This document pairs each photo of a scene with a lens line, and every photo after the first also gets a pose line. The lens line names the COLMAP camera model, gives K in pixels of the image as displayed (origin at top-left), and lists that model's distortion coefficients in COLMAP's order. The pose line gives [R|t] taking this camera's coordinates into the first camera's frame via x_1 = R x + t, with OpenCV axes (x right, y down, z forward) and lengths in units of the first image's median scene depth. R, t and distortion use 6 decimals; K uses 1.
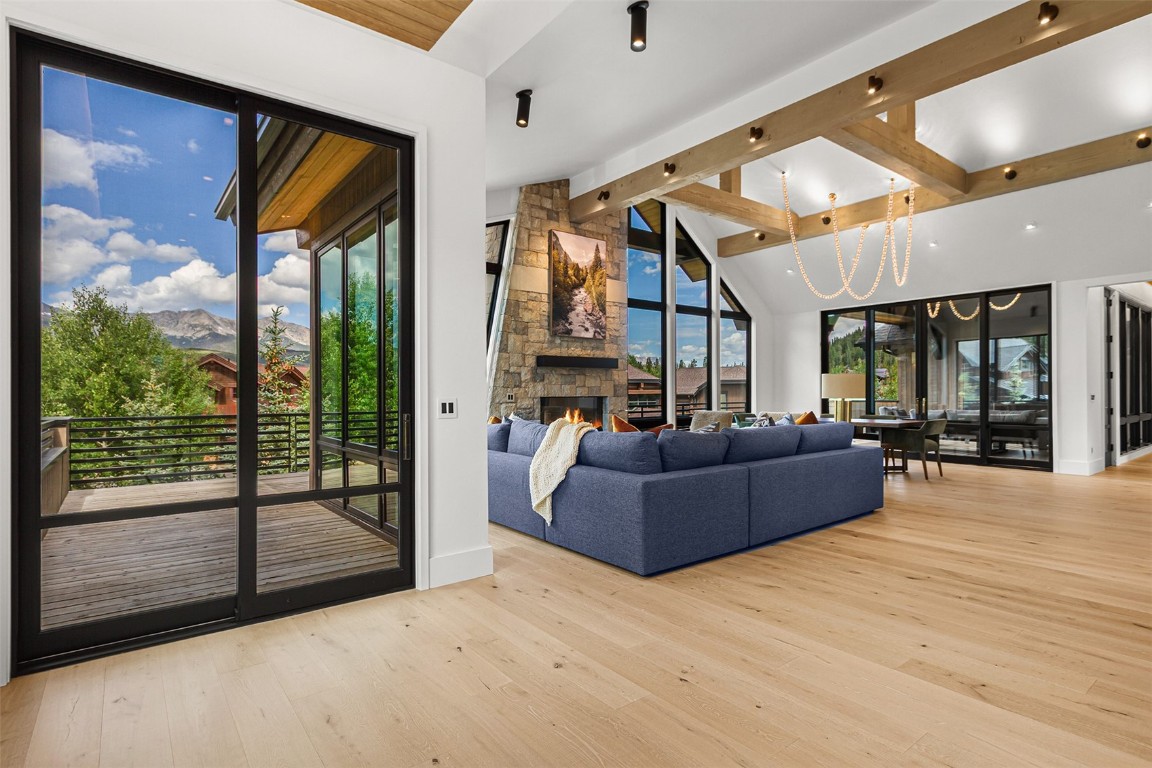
lens RADIAL K [[581.7, 0, 571.9], [0, 581.7, 390.0], [0, 0, 1]] dist [-0.007103, 0.000334]
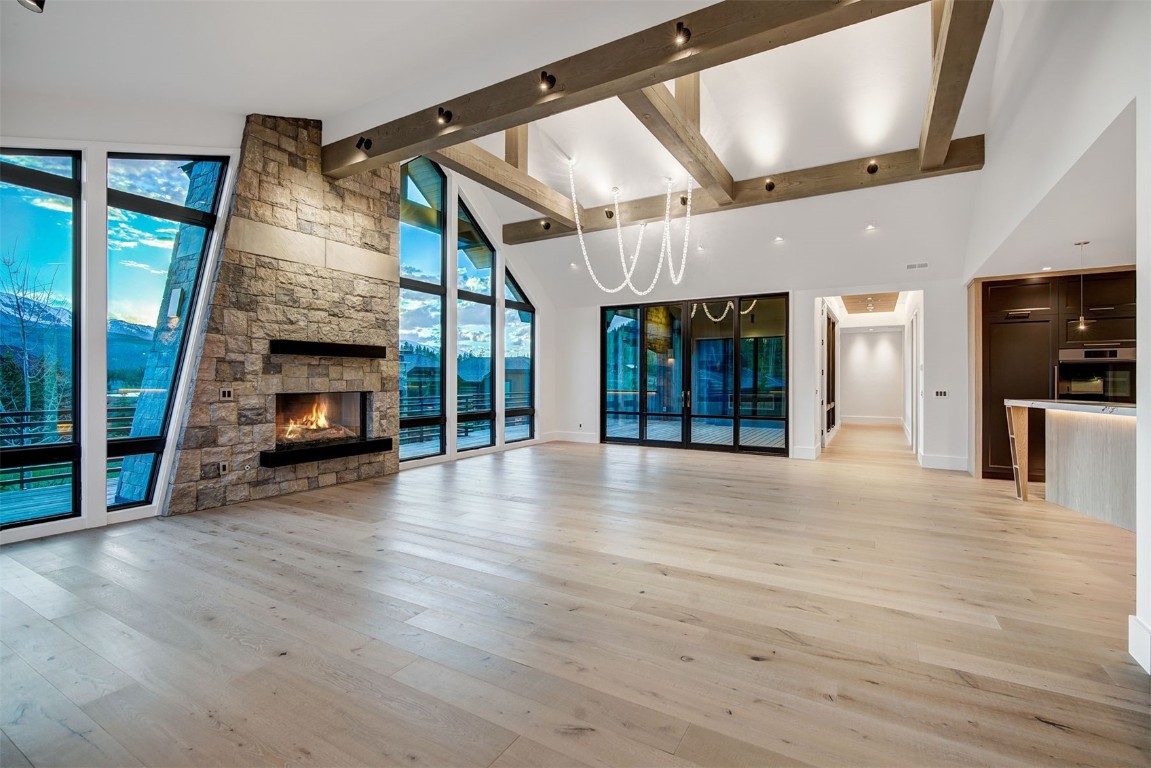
lens RADIAL K [[524.1, 0, 573.6], [0, 524.1, 380.6], [0, 0, 1]] dist [-0.003182, 0.000265]
pose [[0.929037, 0.005868, 0.369940, 0.052865], [-0.008270, 0.999954, 0.004908, -0.010789], [-0.369894, -0.007619, 0.929043, 0.197344]]
